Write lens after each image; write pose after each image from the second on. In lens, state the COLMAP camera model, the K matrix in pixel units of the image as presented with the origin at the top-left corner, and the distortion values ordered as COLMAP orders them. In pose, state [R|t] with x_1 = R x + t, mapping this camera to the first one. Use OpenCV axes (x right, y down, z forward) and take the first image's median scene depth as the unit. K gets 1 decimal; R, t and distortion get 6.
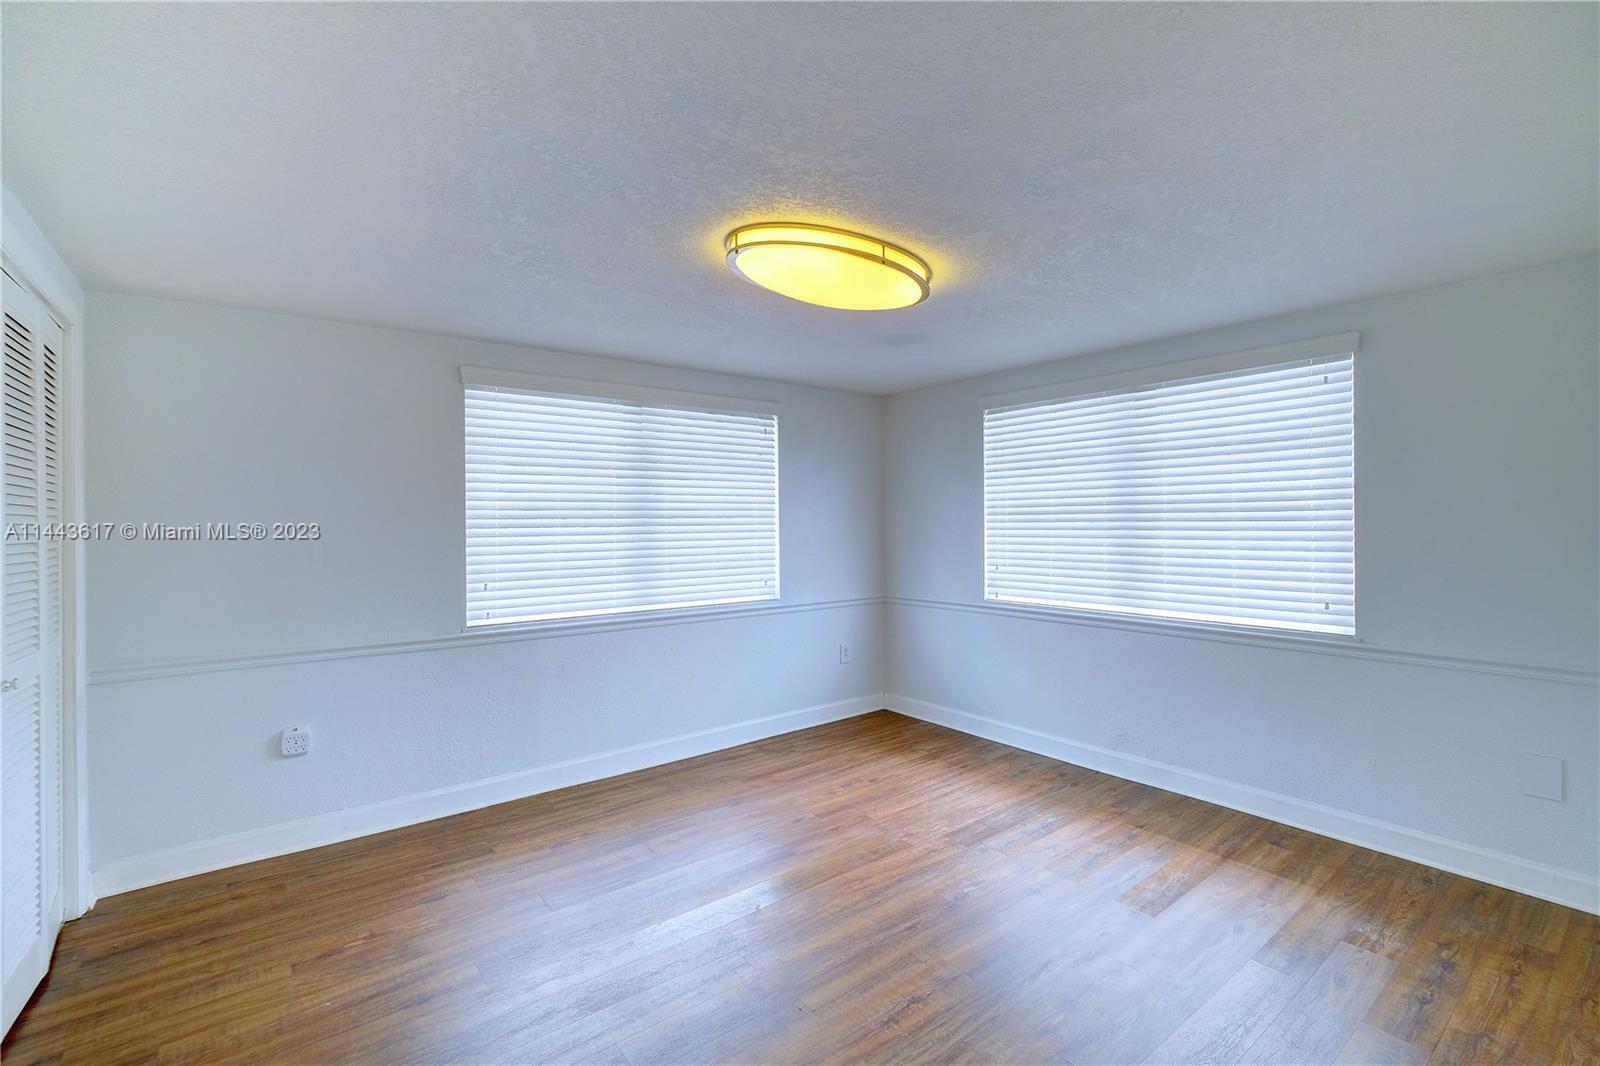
lens RADIAL K [[708.0, 0, 794.0], [0, 708.0, 523.0], [0, 0, 1]] dist [0.000189, 0.000162]
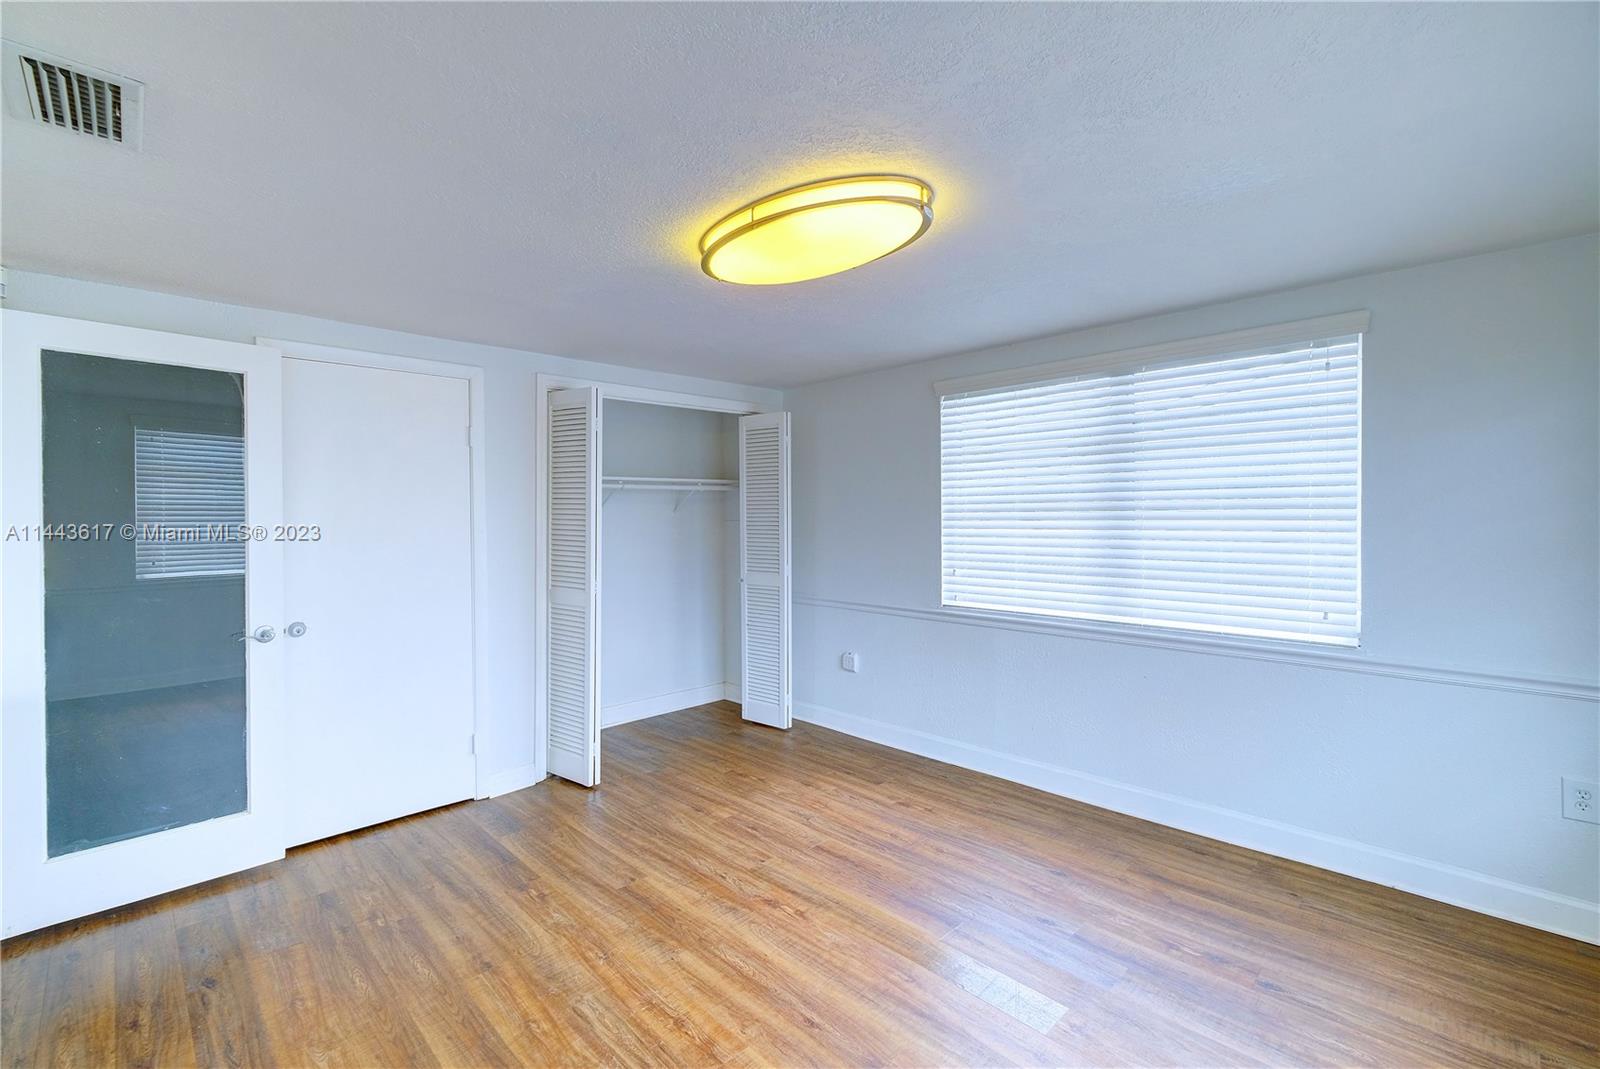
lens RADIAL K [[708.0, 0, 794.0], [0, 708.0, 524.5], [0, 0, 1]] dist [0.000189, 0.000162]
pose [[0.112274, 0.018968, -0.993496, 0.665038], [0.003128, 0.999806, 0.019442, -0.009007], [0.993672, -0.005290, 0.112193, 0.621511]]
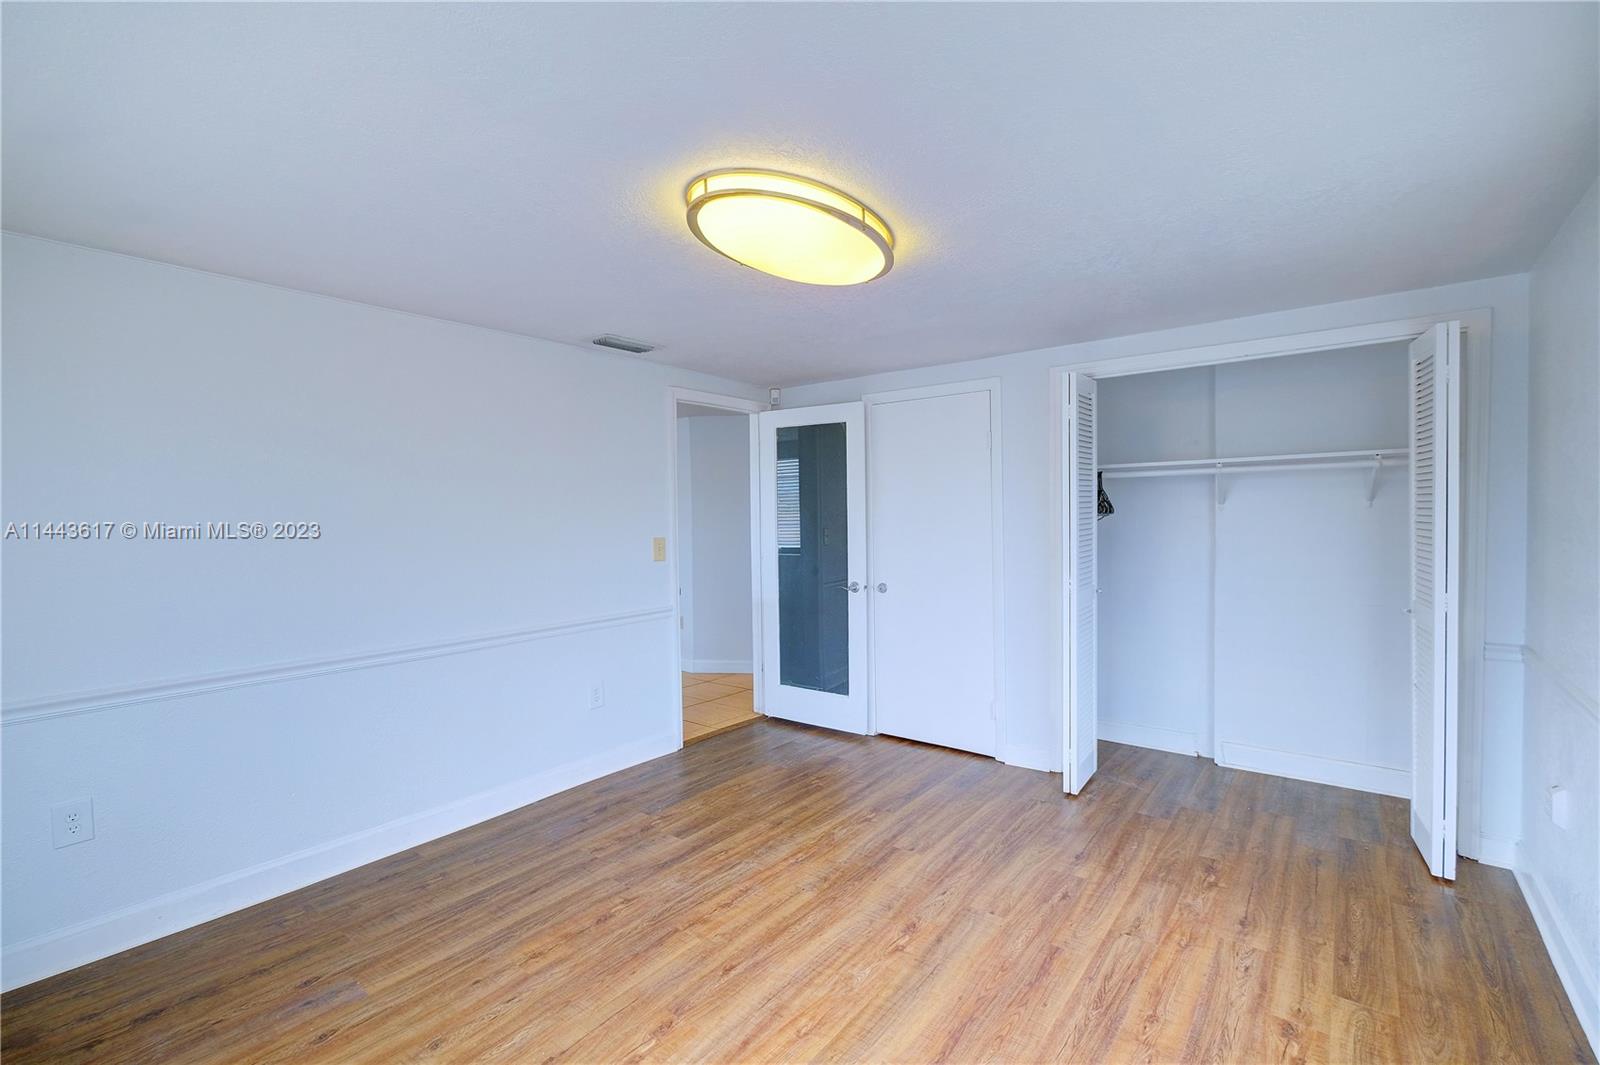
lens RADIAL K [[708.0, 0, 794.0], [0, 708.0, 522.5], [0, 0, 1]] dist [0.000189, 0.000162]
pose [[-0.968833, 0.023805, -0.246567, 0.205499], [0.020043, 0.999641, 0.017755, -0.009916], [0.246901, 0.012260, -0.968963, 1.316075]]
